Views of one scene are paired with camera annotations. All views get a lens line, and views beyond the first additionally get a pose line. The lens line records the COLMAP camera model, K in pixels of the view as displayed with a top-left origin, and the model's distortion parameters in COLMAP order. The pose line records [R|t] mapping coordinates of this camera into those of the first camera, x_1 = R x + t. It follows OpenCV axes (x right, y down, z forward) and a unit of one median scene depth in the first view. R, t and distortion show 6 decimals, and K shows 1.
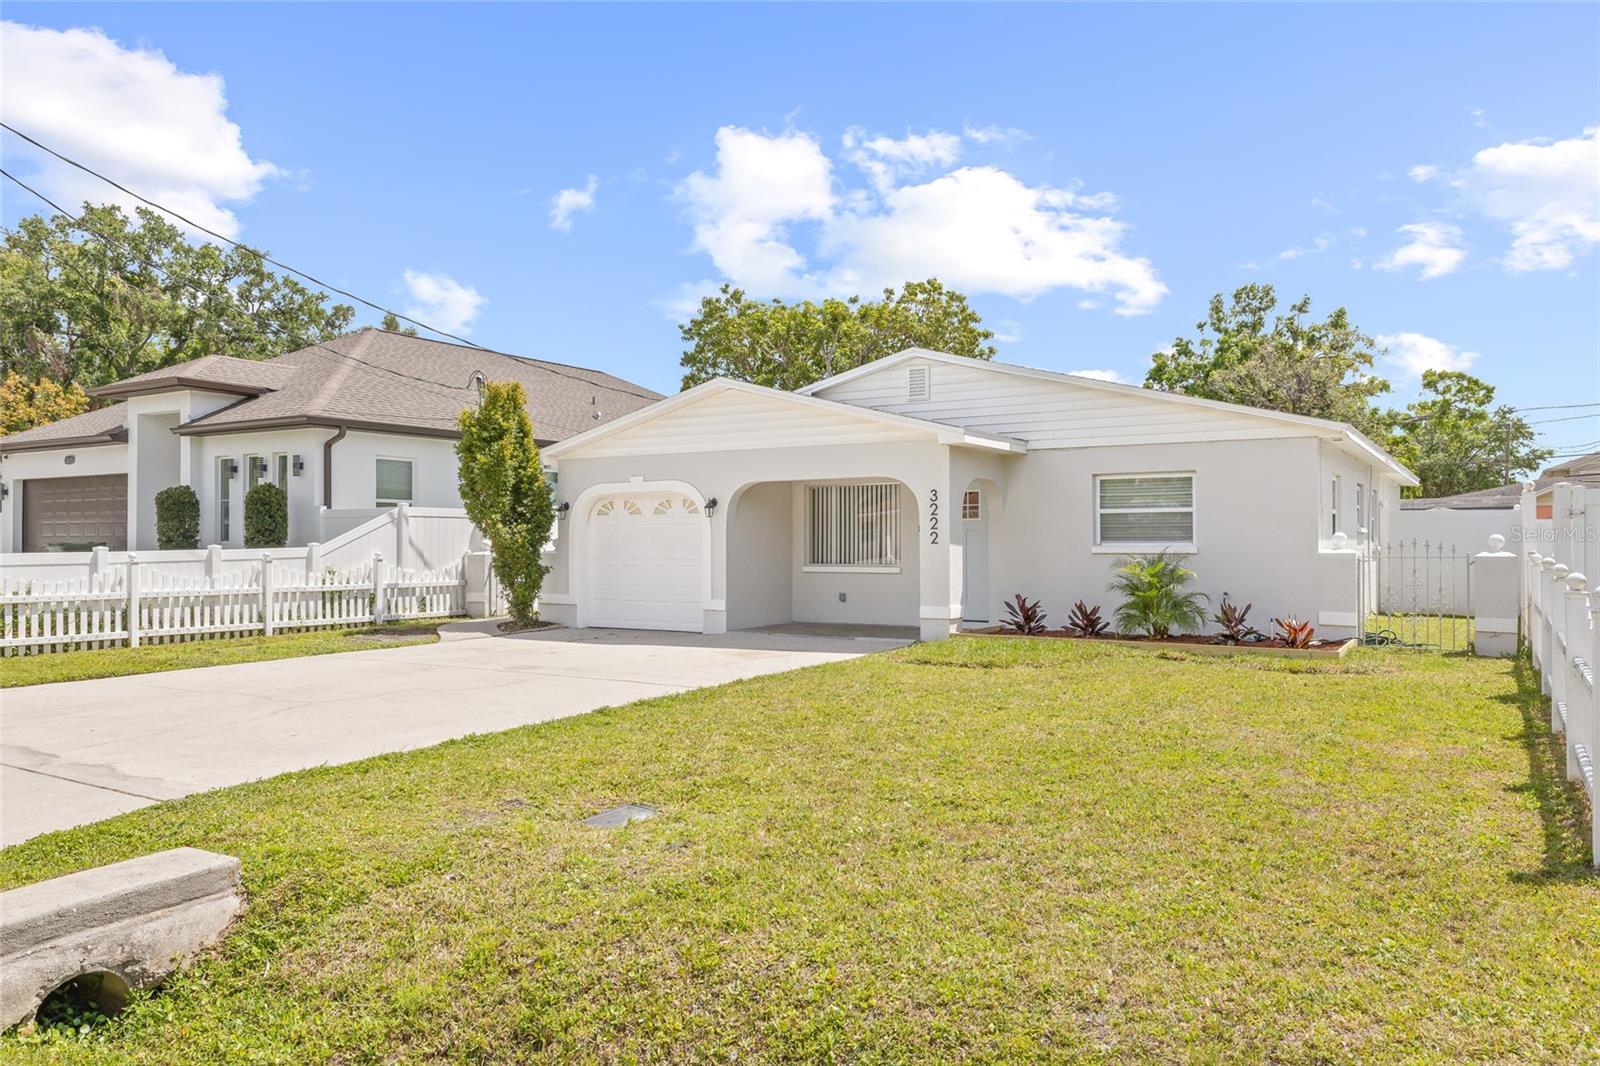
lens RADIAL K [[1152.7, 0, 781.6], [0, 1152.7, 535.3], [0, 0, 1]] dist [-0.022886, 0.007272]
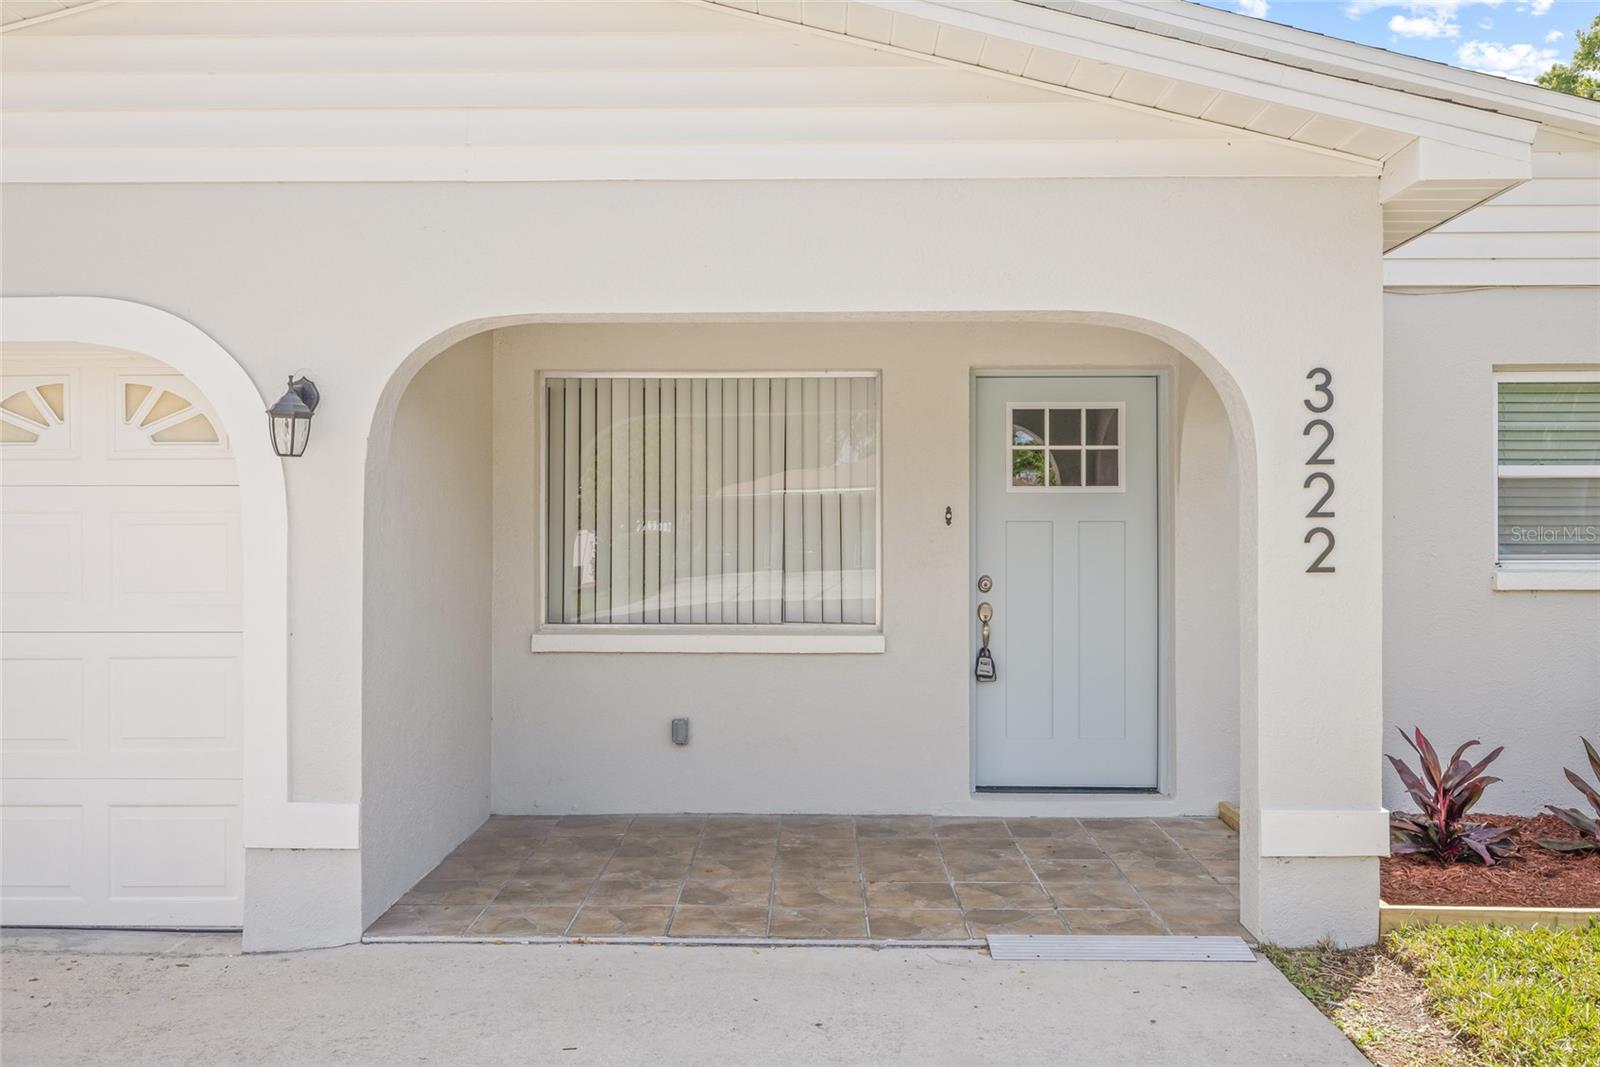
lens RADIAL K [[1336.8, 0, 794.1], [0, 1336.8, 539.3], [0, 0, 1]] dist [-0.002870, -0.003732]
pose [[0.852641, 0.000991, 0.522496, -0.117211], [-0.006325, 0.999945, 0.008425, -0.001836], [-0.522459, -0.010488, 0.852600, 0.714357]]
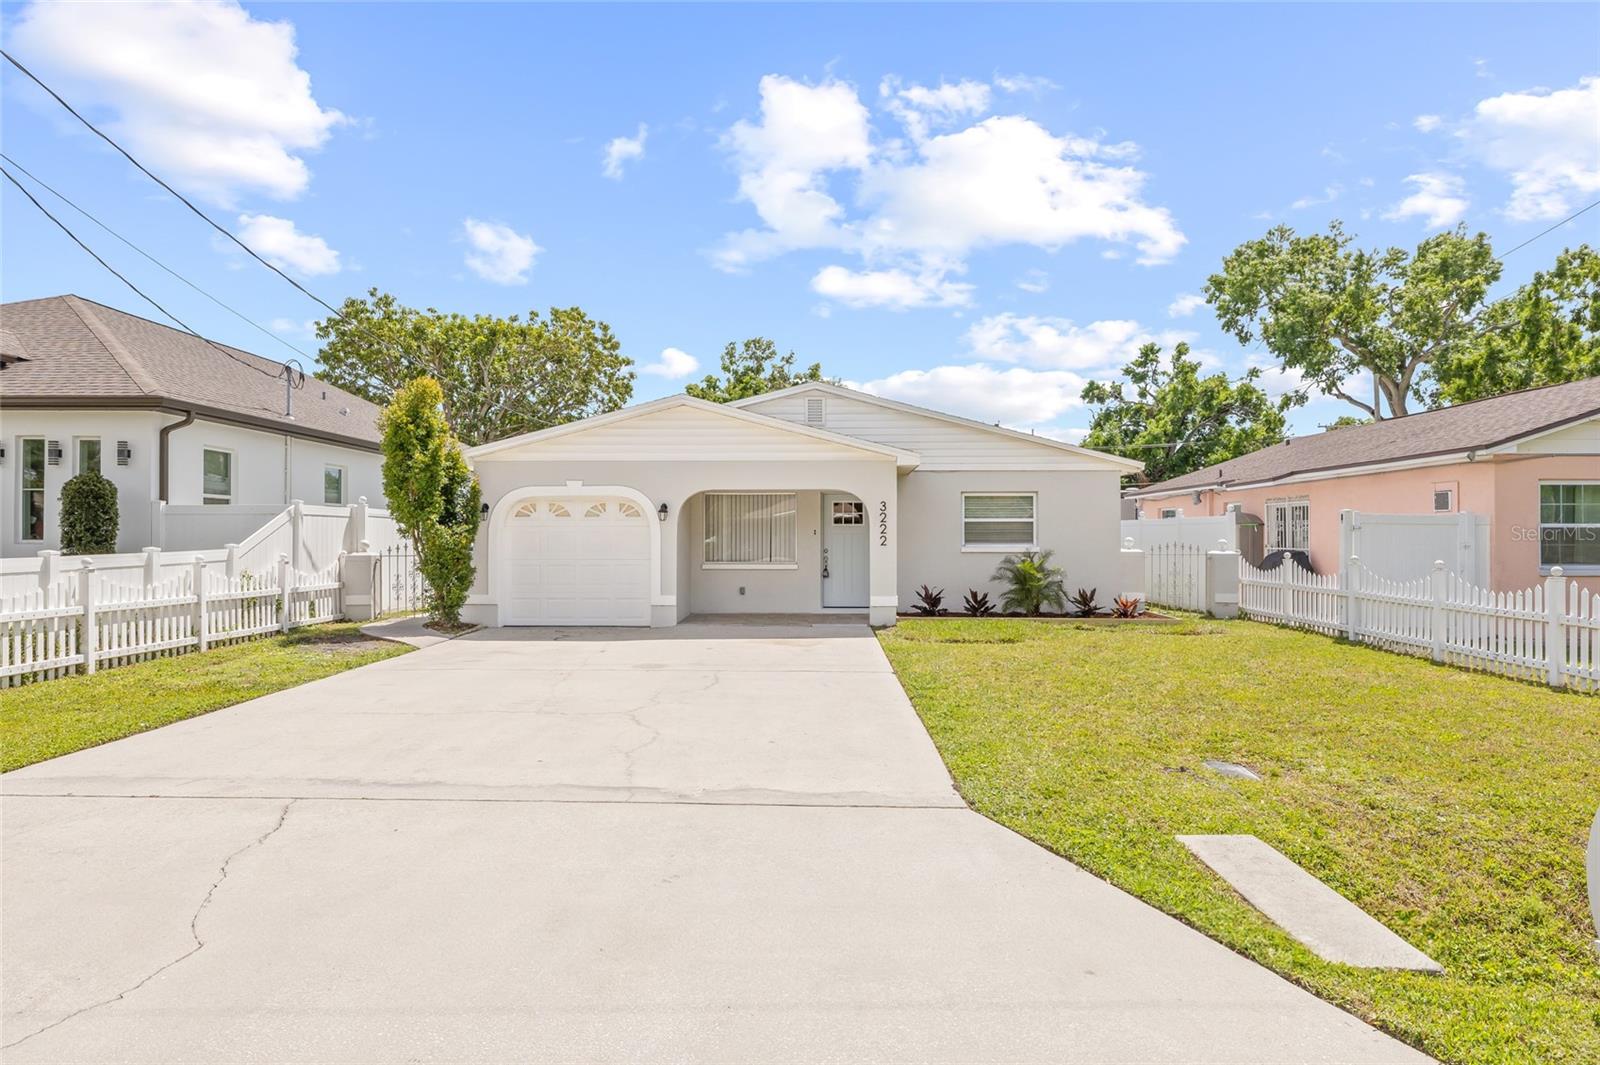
lens RADIAL K [[989.8, 0, 793.9], [0, 989.8, 529.9], [0, 0, 1]] dist [-0.005888, -0.003062]
pose [[0.854066, 0.007606, 0.520109, -0.445438], [-0.006374, 0.999971, -0.004155, -0.003688], [-0.520126, 0.000234, 0.854090, 0.130408]]
